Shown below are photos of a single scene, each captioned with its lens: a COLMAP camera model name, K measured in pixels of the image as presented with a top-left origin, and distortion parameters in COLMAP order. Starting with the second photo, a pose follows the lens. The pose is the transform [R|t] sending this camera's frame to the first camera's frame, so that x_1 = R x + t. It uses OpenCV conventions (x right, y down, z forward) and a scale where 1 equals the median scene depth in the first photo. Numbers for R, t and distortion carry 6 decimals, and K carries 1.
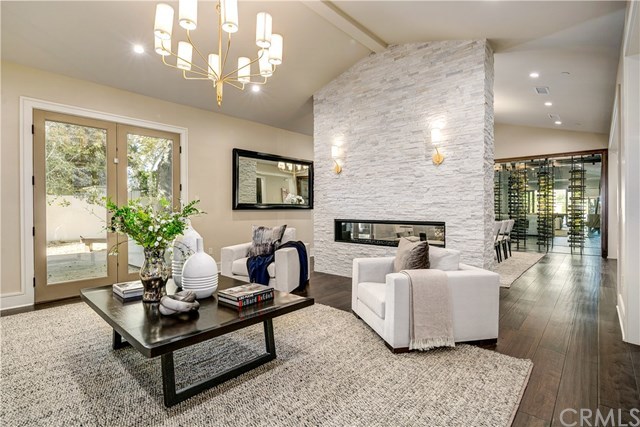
lens RADIAL K [[304.2, 0, 320.0], [0, 304.2, 213.5], [0, 0, 1]] dist [-0.021794, -0.000102]
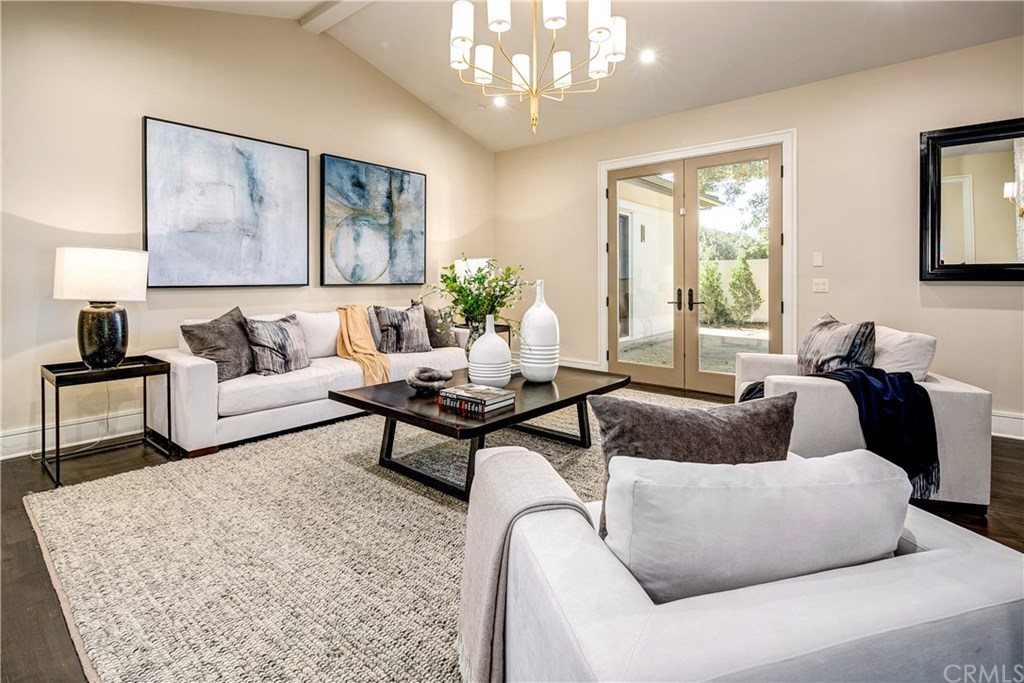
lens RADIAL K [[494.9, 0, 509.7], [0, 494.9, 282.4], [0, 0, 1]] dist [-0.003345, -0.000696]
pose [[0.022631, 0.009875, -0.999695, 0.607524], [-0.014372, 0.999851, 0.009552, -0.012966], [0.999641, 0.014152, 0.022770, 0.682641]]
